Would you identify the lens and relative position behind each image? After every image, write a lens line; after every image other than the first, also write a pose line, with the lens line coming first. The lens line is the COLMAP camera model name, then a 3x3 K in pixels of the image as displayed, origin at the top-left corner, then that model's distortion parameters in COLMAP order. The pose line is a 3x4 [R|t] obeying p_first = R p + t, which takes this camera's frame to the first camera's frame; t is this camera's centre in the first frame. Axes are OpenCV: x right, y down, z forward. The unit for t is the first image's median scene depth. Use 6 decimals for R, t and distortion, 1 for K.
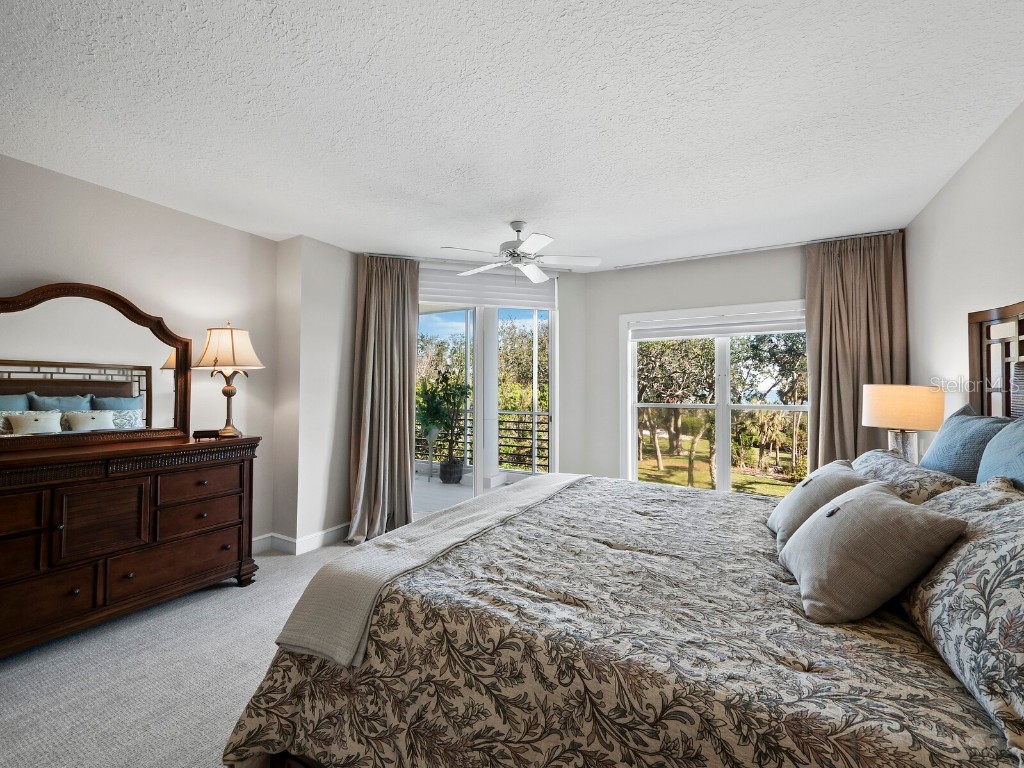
lens RADIAL K [[434.5, 0, 504.8], [0, 434.5, 383.8], [0, 0, 1]] dist [0.000744, 0.001194]
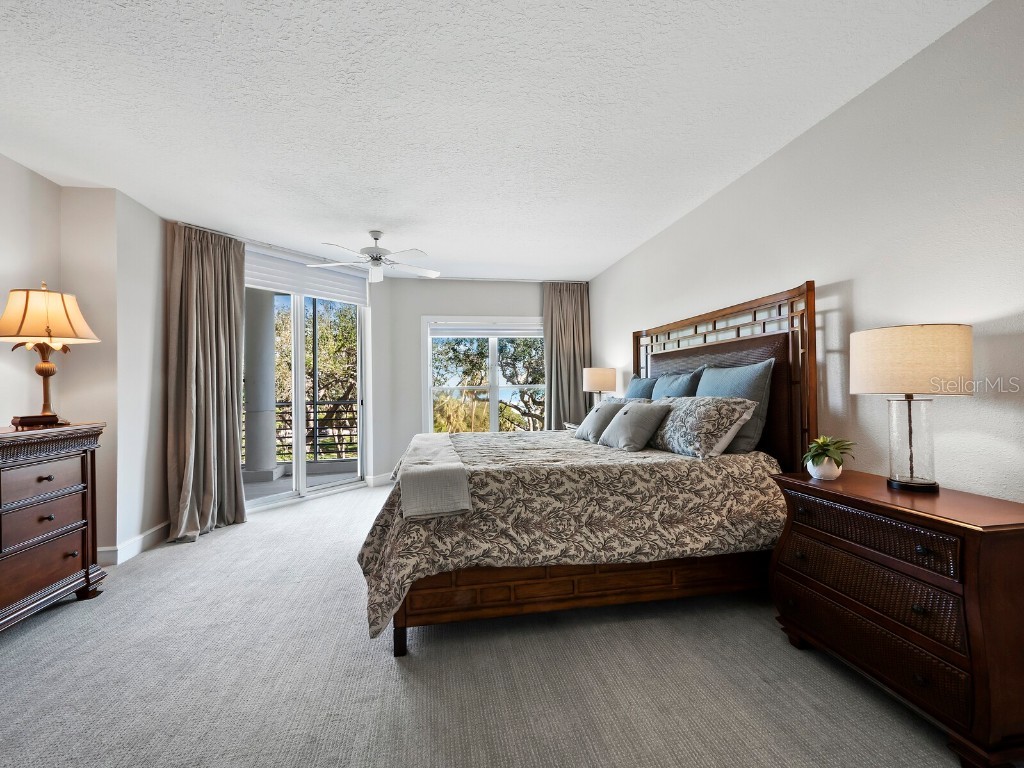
lens RADIAL K [[434.5, 0, 502.0], [0, 434.5, 384.5], [0, 0, 1]] dist [0.000744, 0.001194]
pose [[0.780401, -0.010036, 0.625198, -0.435170], [0.009234, 0.999947, 0.004525, 0.045030], [-0.625211, 0.002242, 0.780453, -0.144770]]
